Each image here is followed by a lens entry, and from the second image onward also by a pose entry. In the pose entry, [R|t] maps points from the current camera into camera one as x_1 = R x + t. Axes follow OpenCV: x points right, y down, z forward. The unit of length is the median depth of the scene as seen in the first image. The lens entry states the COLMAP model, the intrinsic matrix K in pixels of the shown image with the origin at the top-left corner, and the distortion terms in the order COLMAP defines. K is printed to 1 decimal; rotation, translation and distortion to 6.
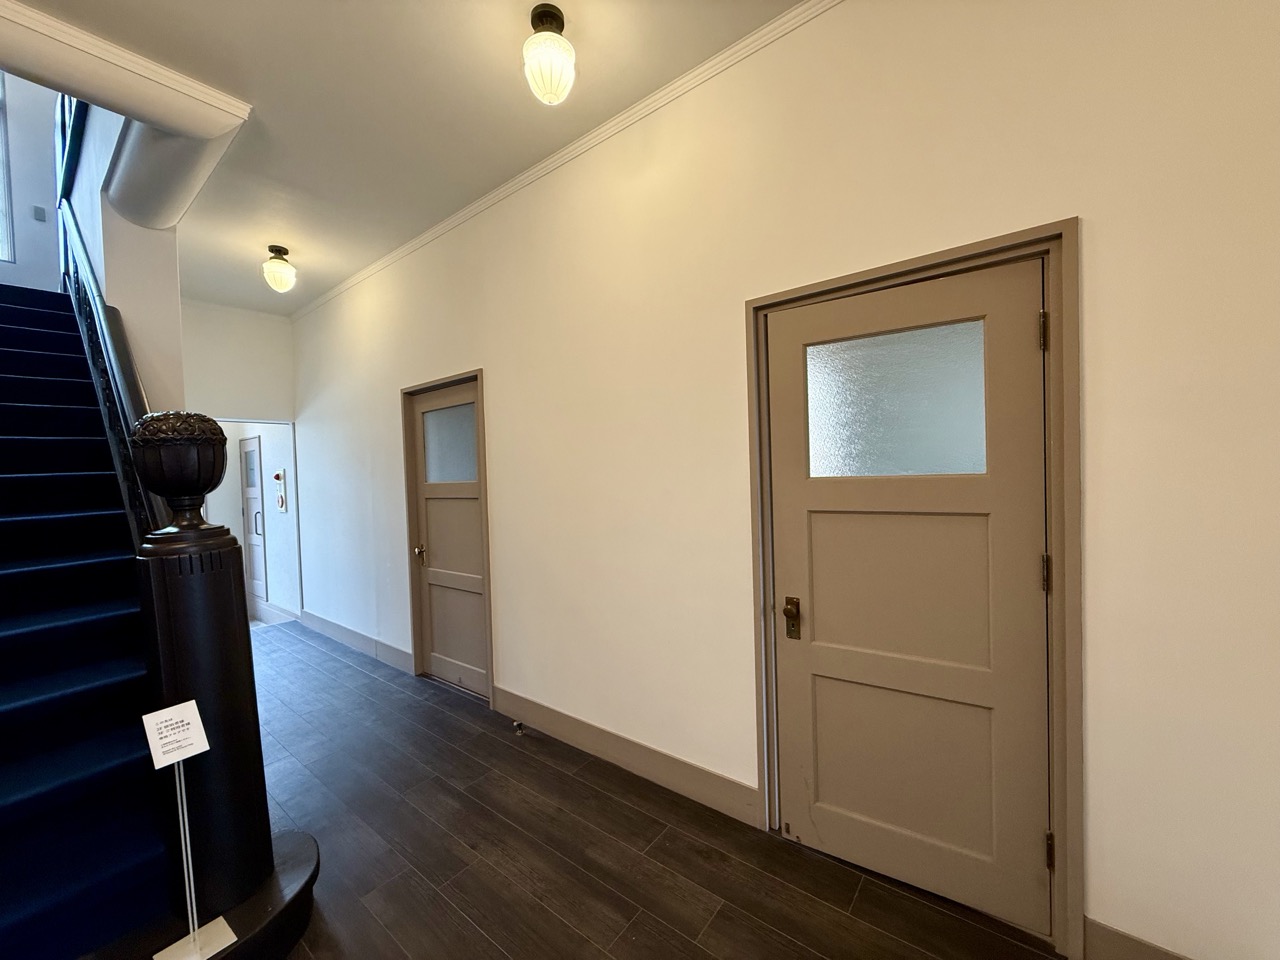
lens RADIAL K [[511.1, 0, 638.2], [0, 511.1, 480.2], [0, 0, 1]] dist [0.001036, -0.000143]
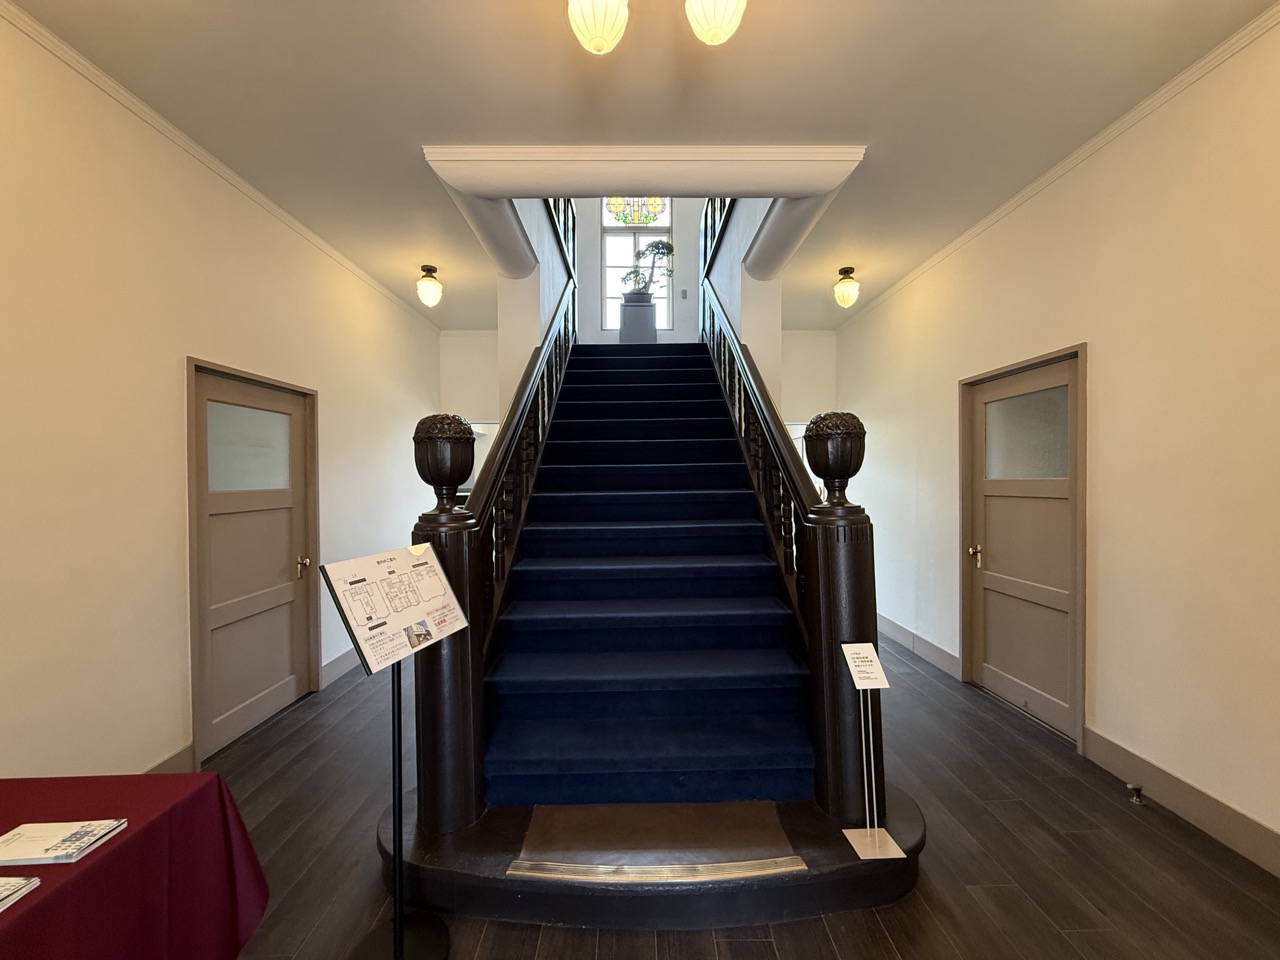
lens RADIAL K [[511.1, 0, 637.7], [0, 511.1, 479.3], [0, 0, 1]] dist [0.001036, -0.000143]
pose [[0.629570, 0.032812, -0.776250, -0.109877], [-0.032326, 0.999349, 0.016025, 0.013520], [0.776271, 0.015005, 0.630221, -0.084012]]
